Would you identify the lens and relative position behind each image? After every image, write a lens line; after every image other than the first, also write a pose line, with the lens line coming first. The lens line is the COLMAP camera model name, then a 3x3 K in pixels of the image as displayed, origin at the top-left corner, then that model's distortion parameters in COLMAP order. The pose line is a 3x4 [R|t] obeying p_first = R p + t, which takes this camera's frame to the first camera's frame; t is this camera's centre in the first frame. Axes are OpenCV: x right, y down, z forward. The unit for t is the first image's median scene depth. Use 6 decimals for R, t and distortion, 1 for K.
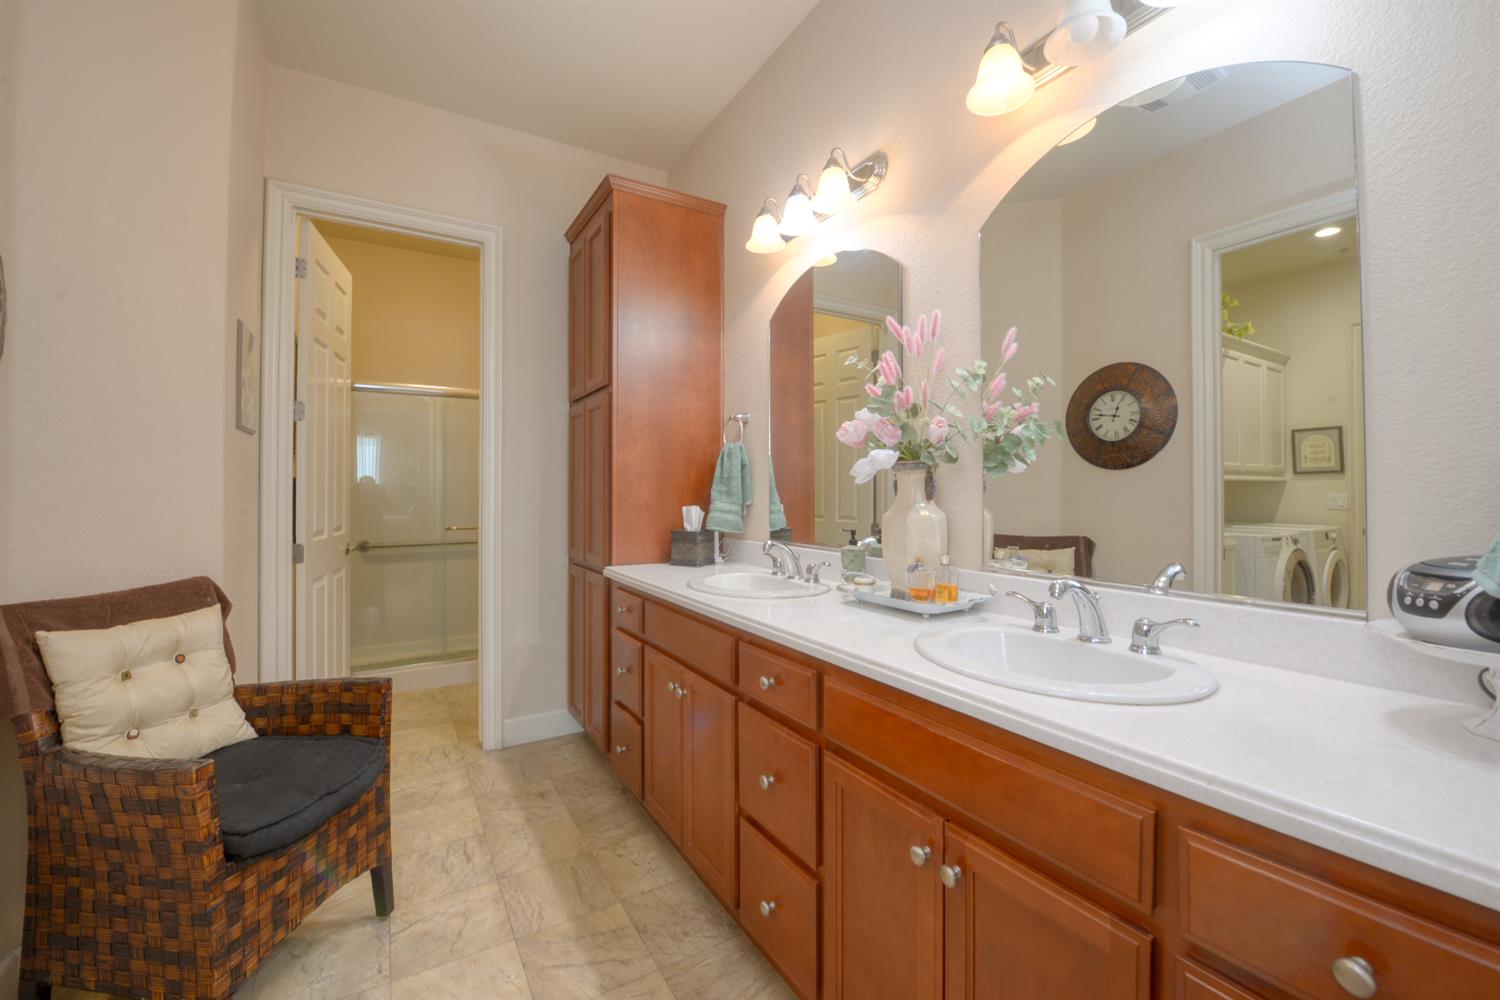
lens RADIAL K [[599.2, 0, 749.1], [0, 599.2, 491.3], [0, 0, 1]] dist [-0.018123, -0.001167]
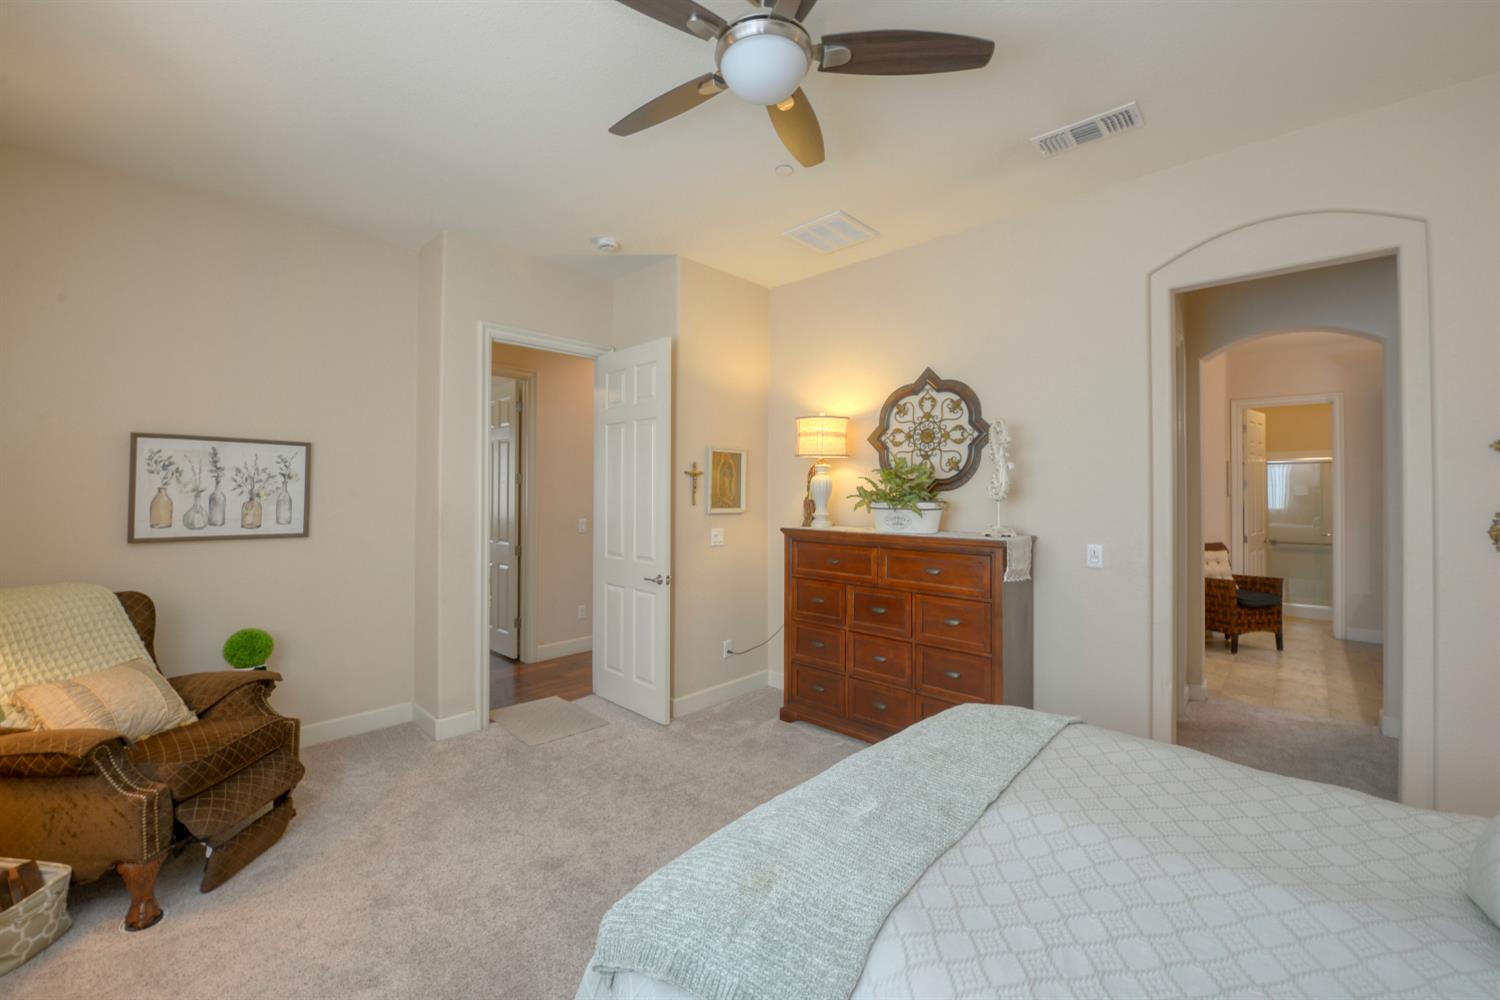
lens RADIAL K [[599.2, 0, 748.6], [0, 599.2, 490.3], [0, 0, 1]] dist [-0.018123, -0.001167]
pose [[0.264903, -0.011241, -0.964209, 1.726858], [0.005057, 0.999934, -0.010268, -0.138793], [0.964262, -0.002156, 0.264943, -2.651456]]
